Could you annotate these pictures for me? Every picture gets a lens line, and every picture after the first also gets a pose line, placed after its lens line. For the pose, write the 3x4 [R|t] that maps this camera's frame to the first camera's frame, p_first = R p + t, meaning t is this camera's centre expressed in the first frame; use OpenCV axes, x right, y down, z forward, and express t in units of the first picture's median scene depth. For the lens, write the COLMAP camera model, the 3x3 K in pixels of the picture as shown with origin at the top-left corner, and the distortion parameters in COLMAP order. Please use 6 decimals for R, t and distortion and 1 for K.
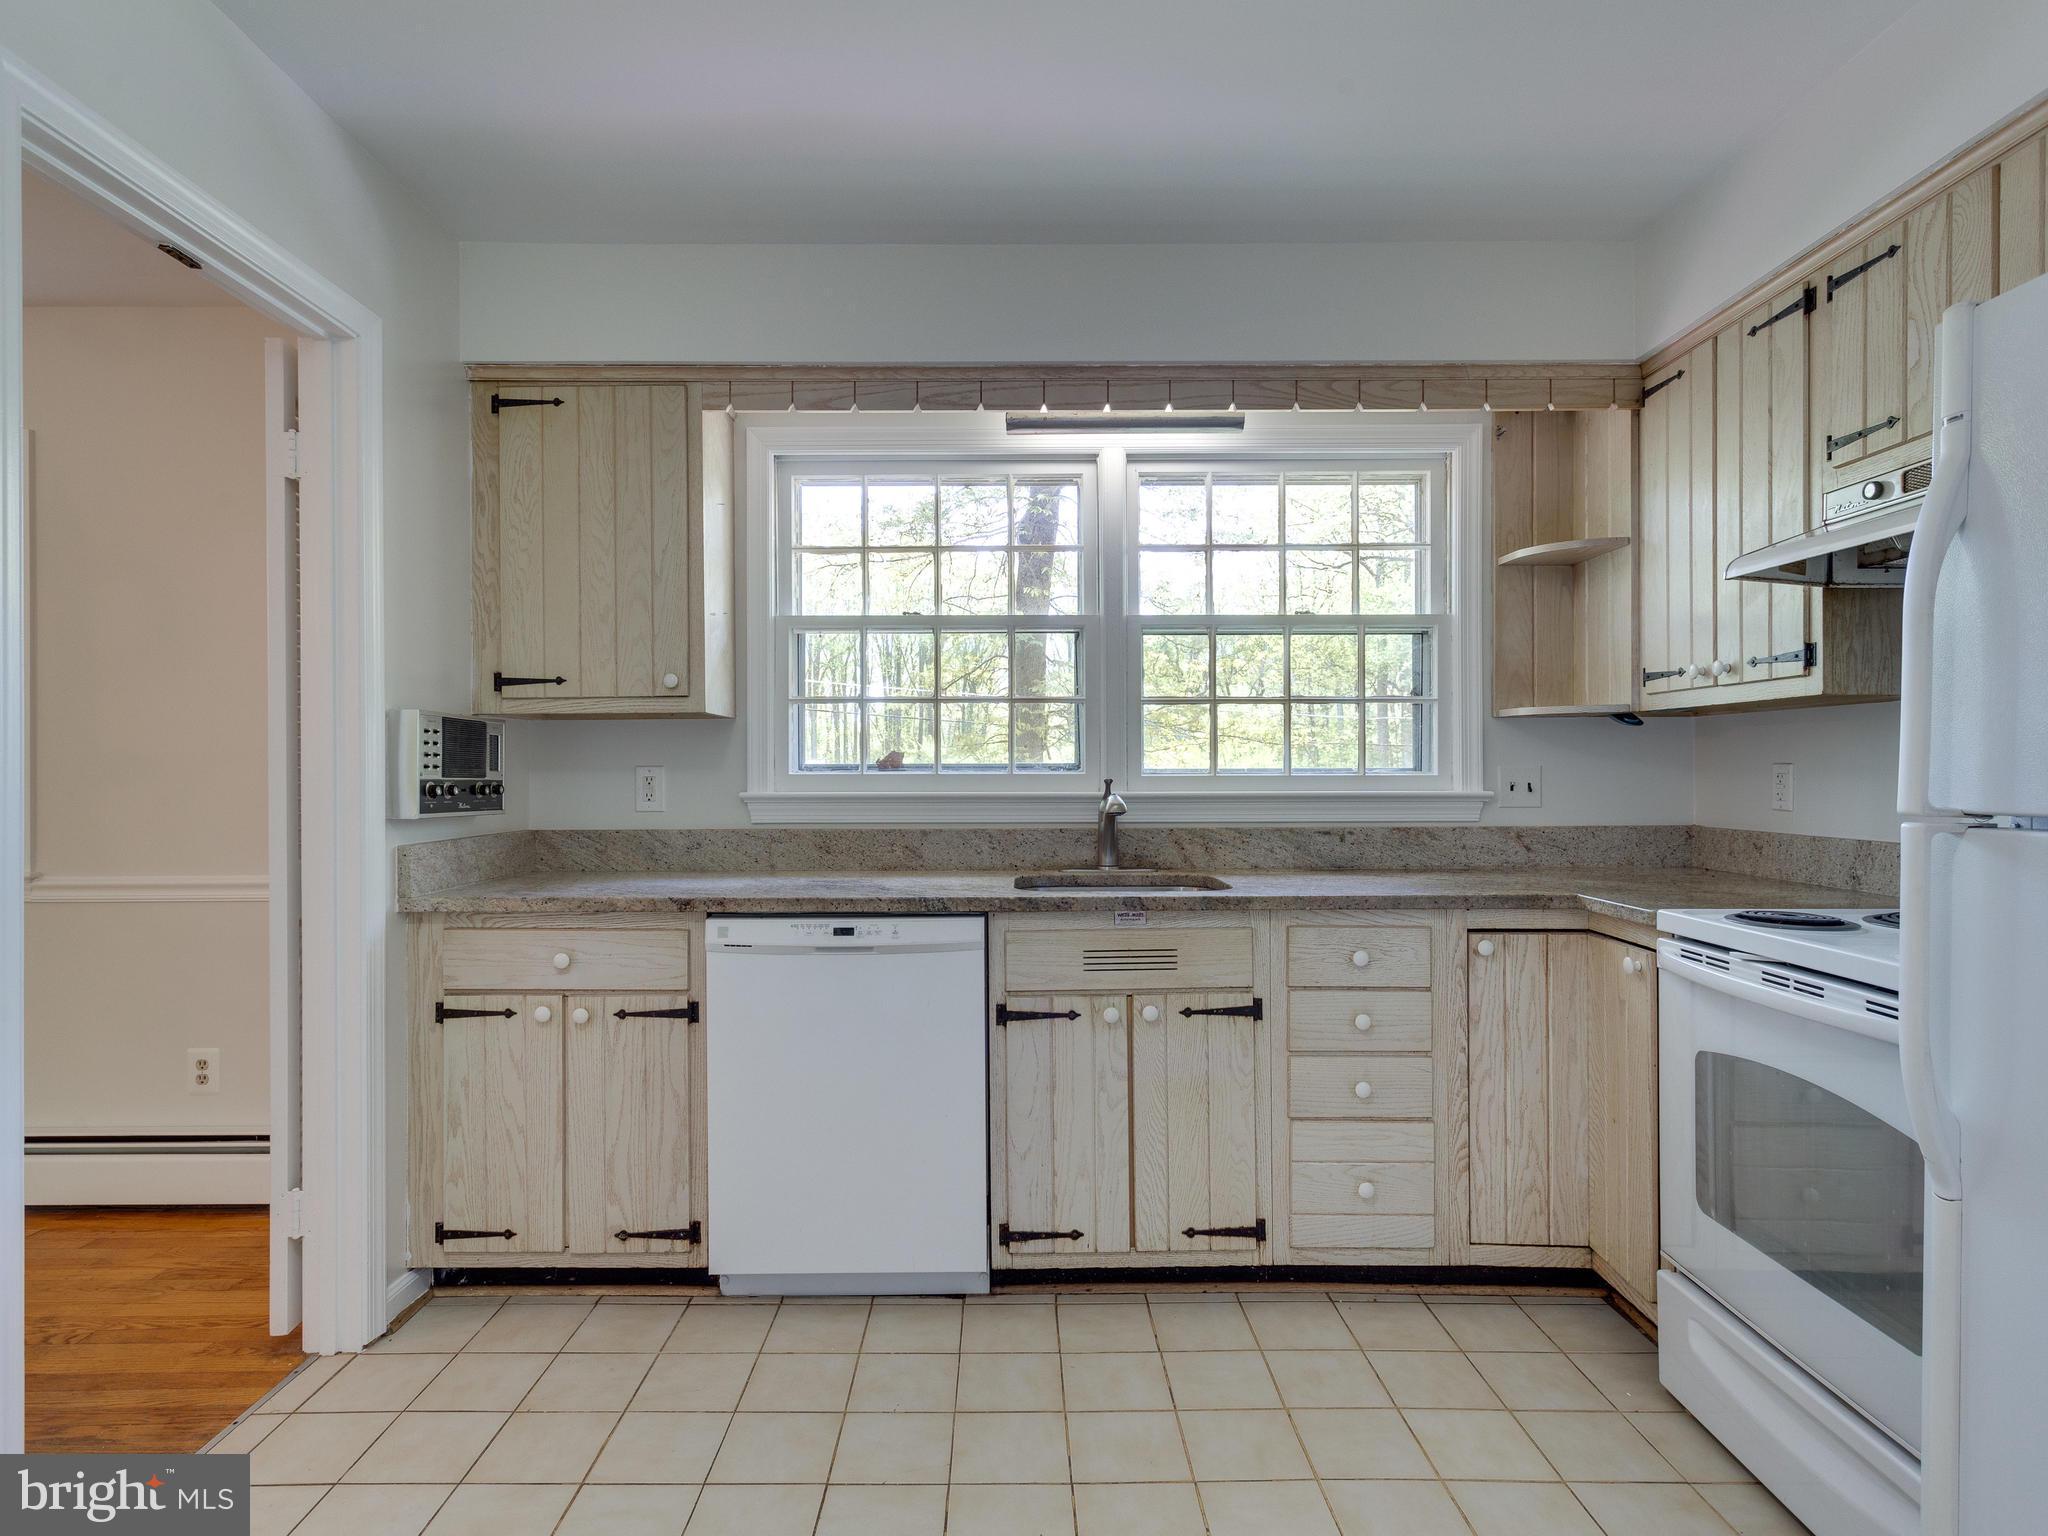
lens RADIAL K [[1110.2, 0, 1015.4], [0, 1110.2, 750.5], [0, 0, 1]] dist [-0.004240, 0.017372]
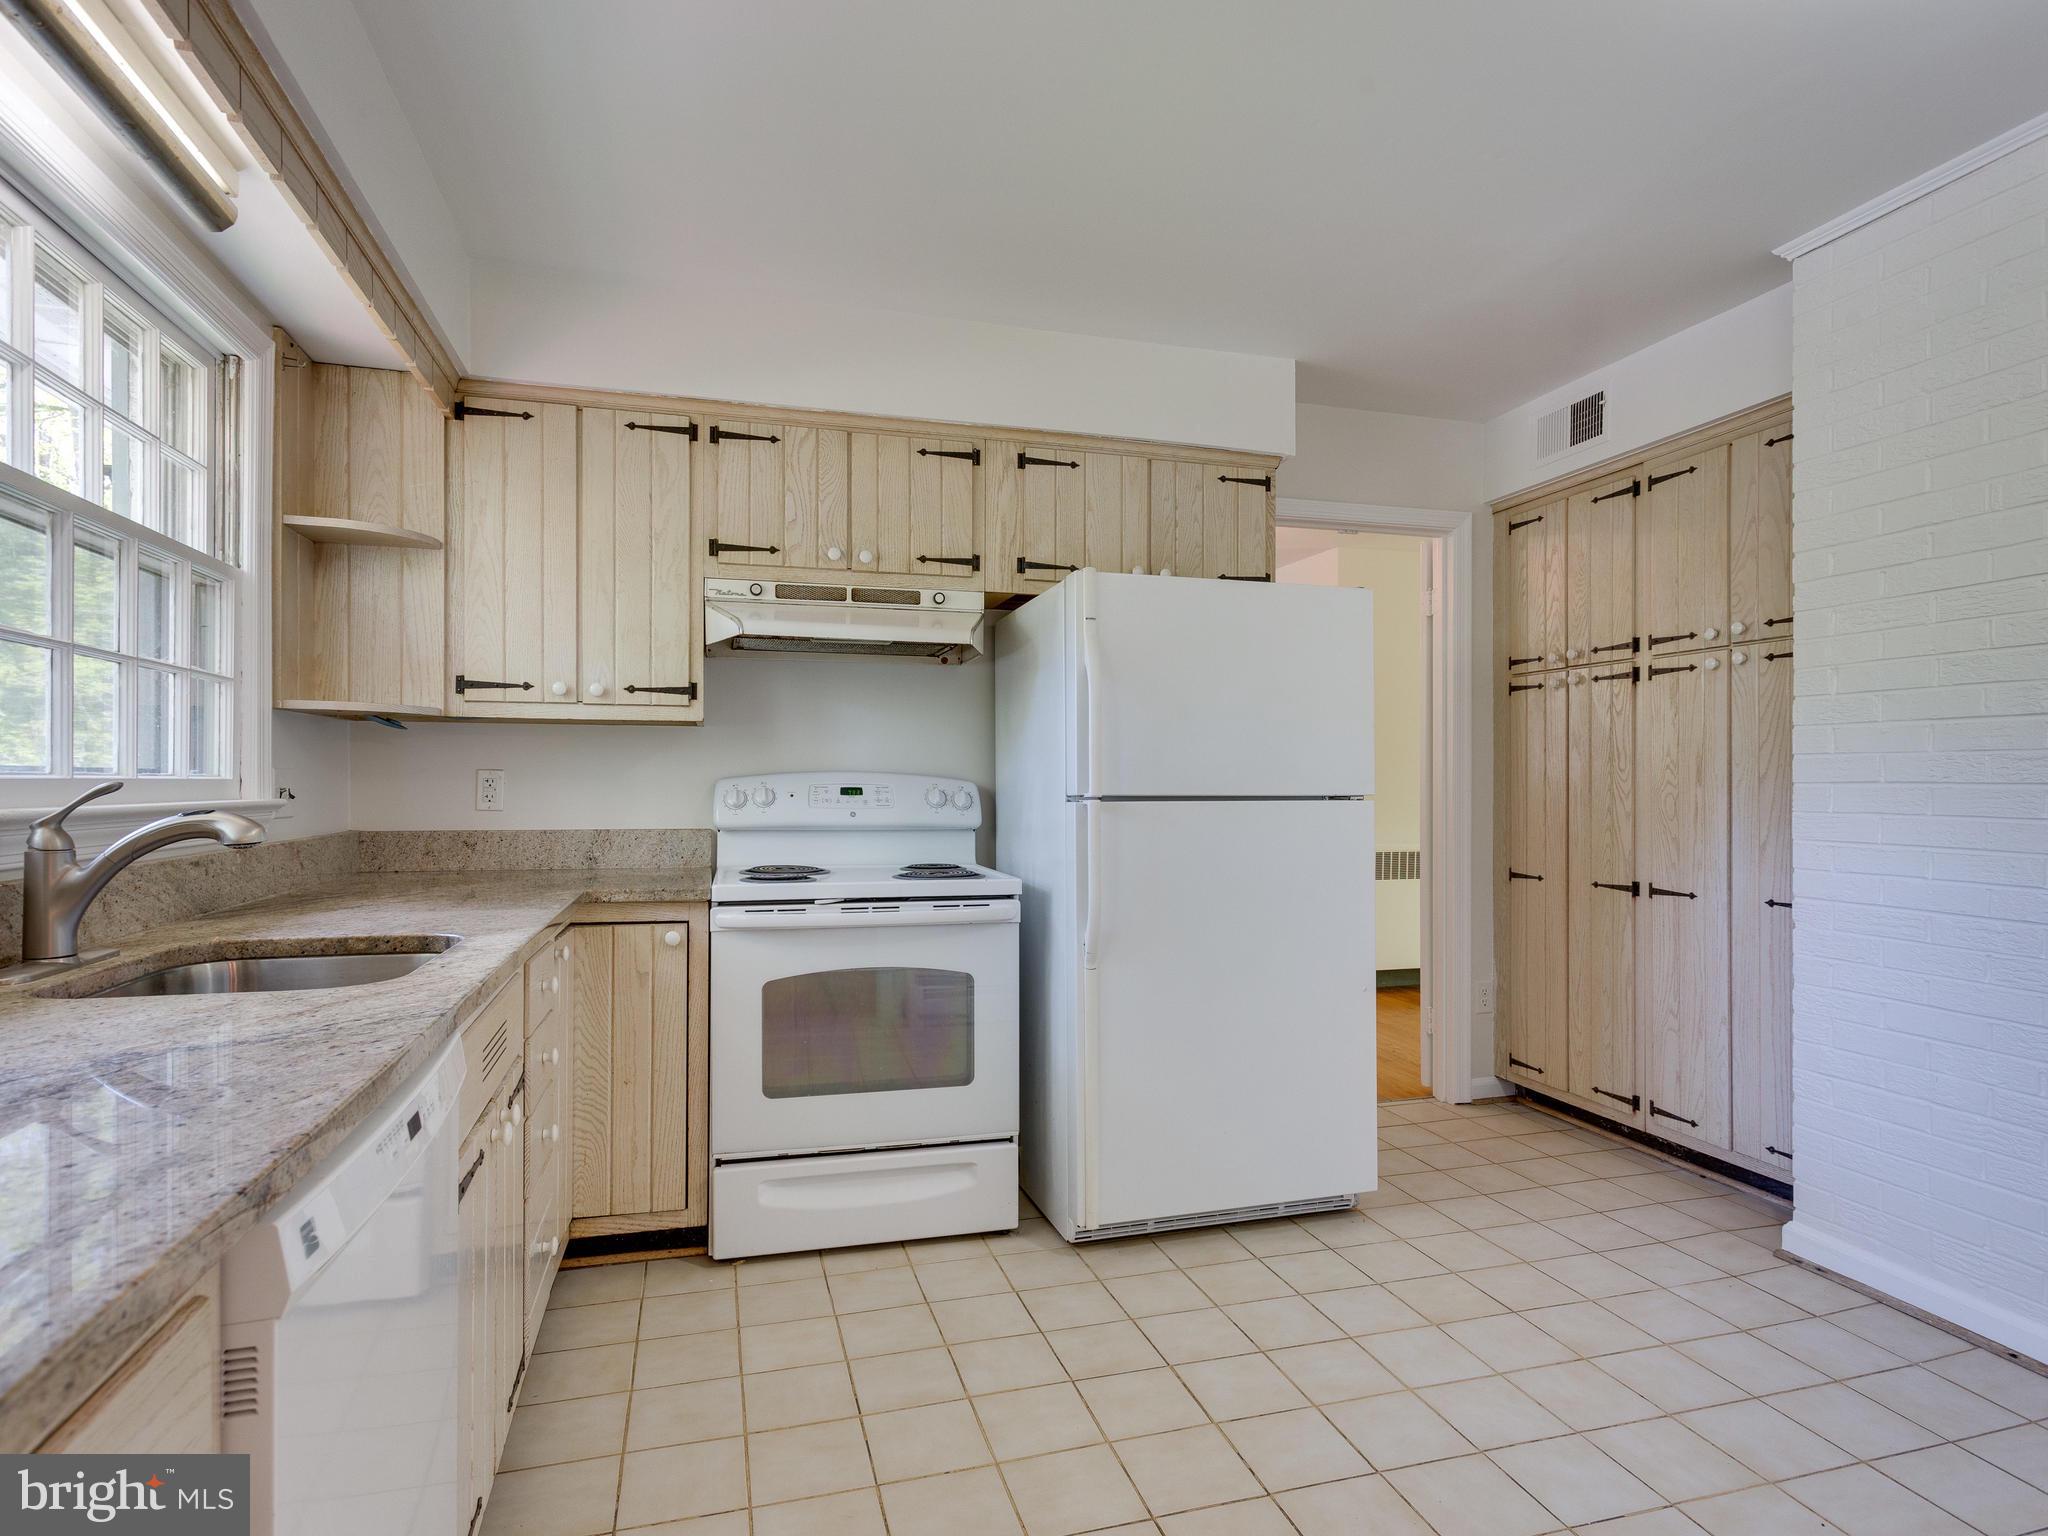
lens RADIAL K [[1105.7, 0, 1031.3], [0, 1105.7, 763.5], [0, 0, 1]] dist [0.002175, 0.001052]
pose [[-0.269980, 0.017958, 0.962698, -0.633750], [-0.019422, 0.999521, -0.024092, 0.024761], [-0.962670, -0.025202, -0.269502, 0.867127]]
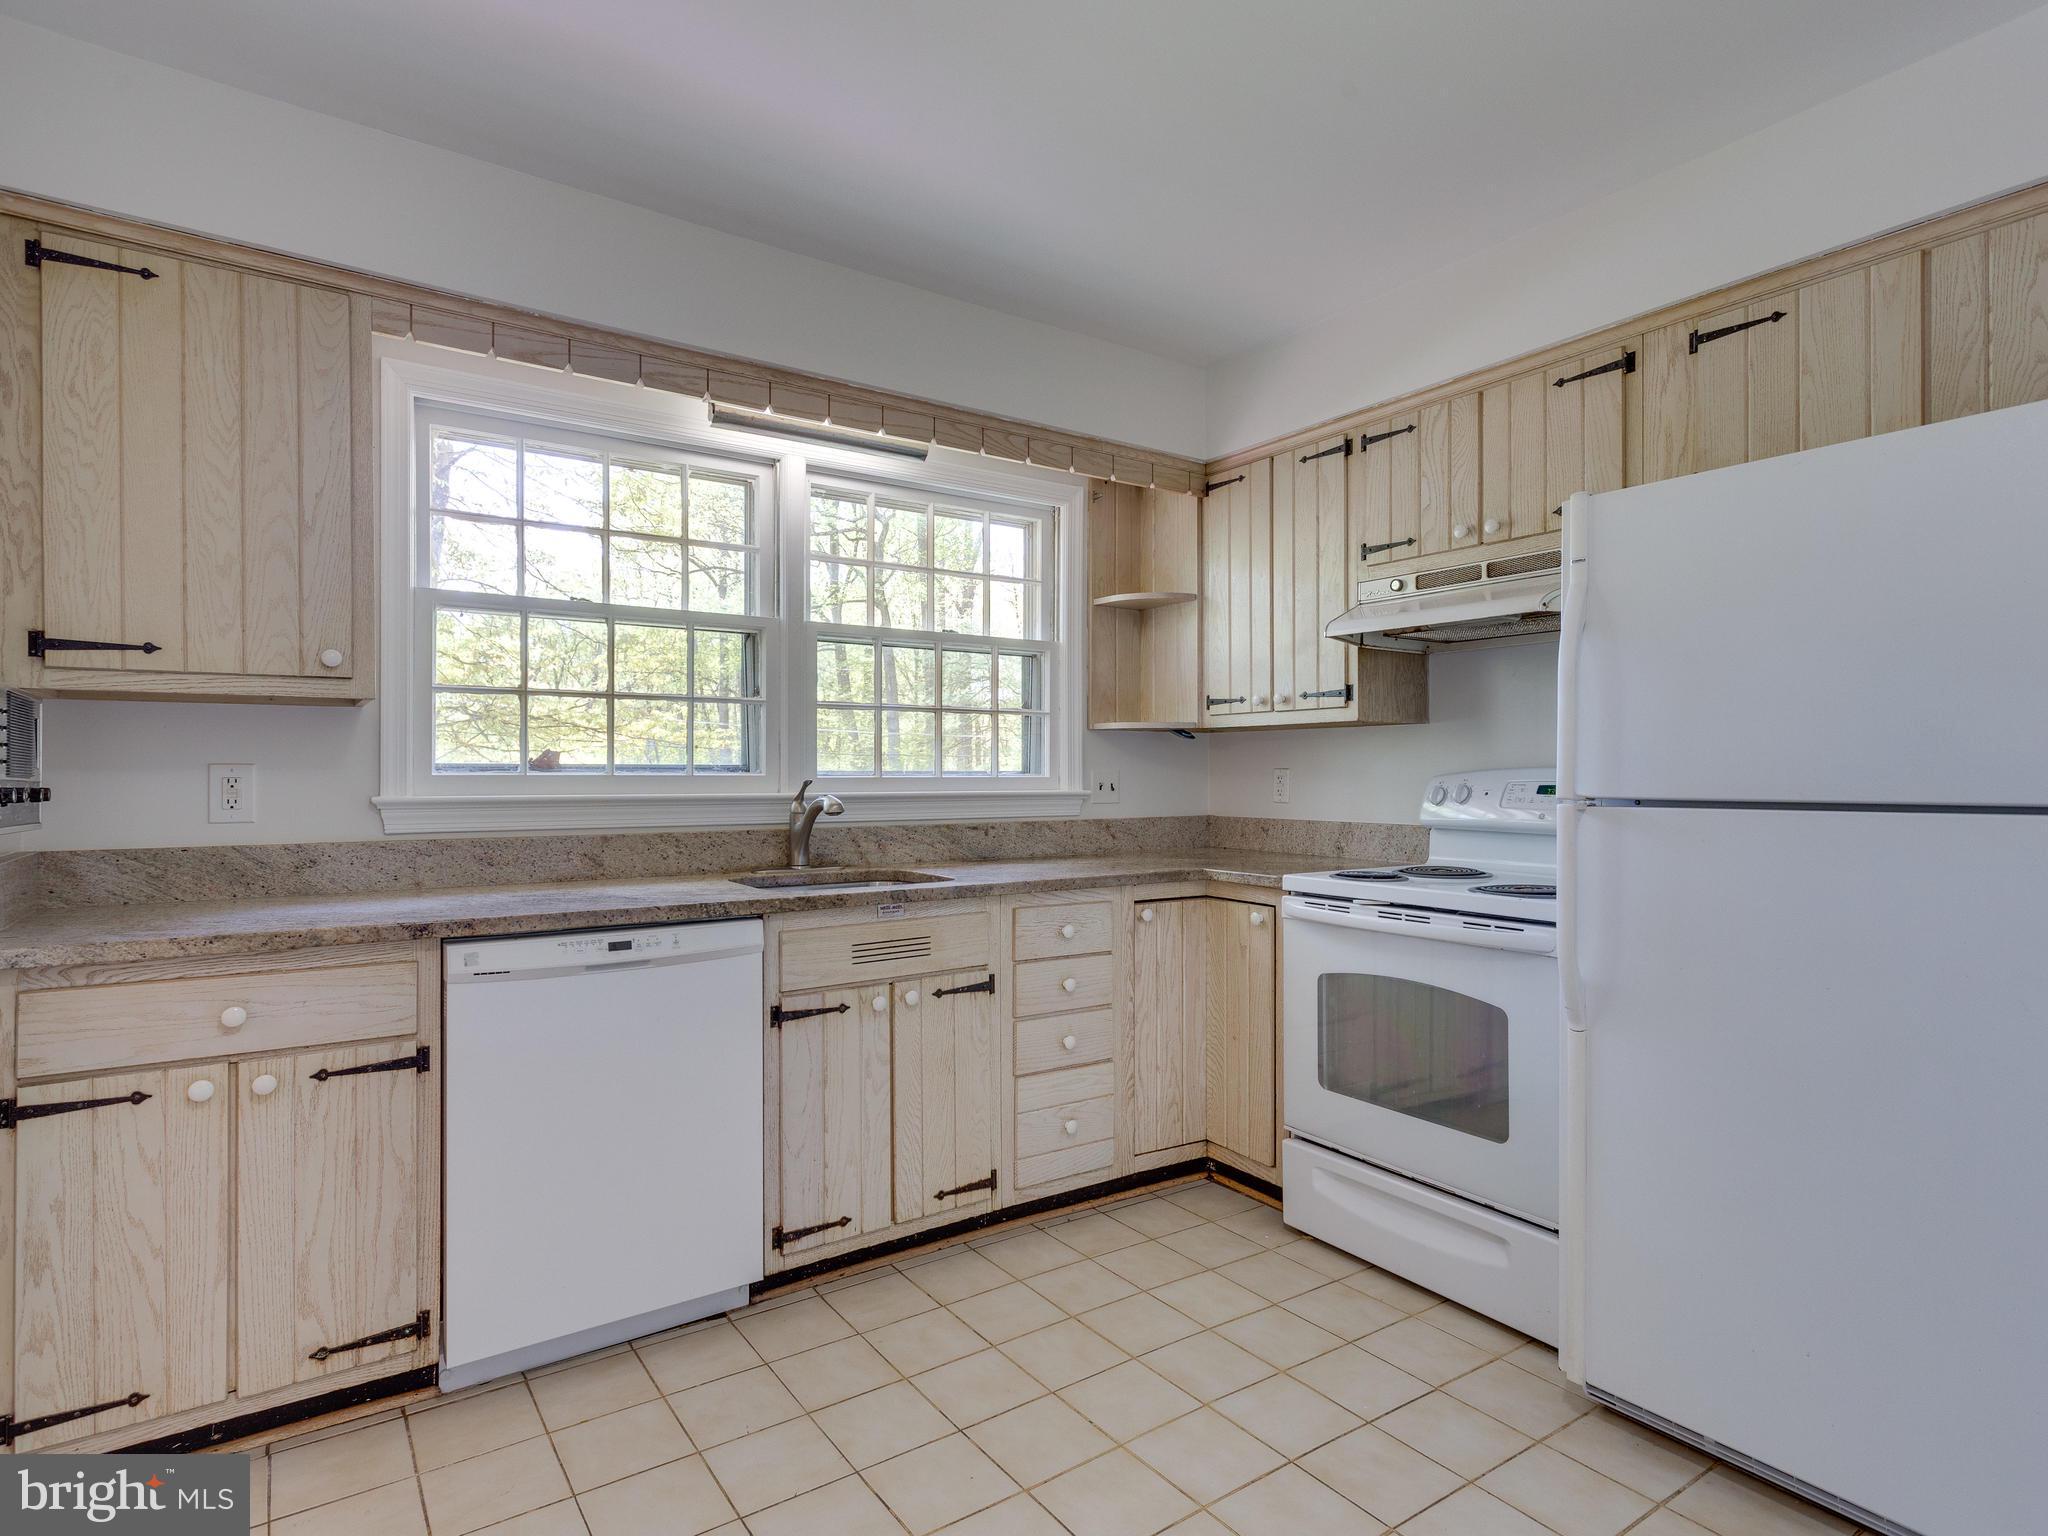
lens RADIAL K [[1091.4, 0, 1032.1], [0, 1091.4, 748.9], [0, 0, 1]] dist [0.006214, 0.002165]
pose [[0.823028, 0.016307, 0.567767, -0.381166], [-0.012456, 0.999866, -0.010661, 0.005895], [-0.567865, 0.001702, 0.823120, 0.063615]]
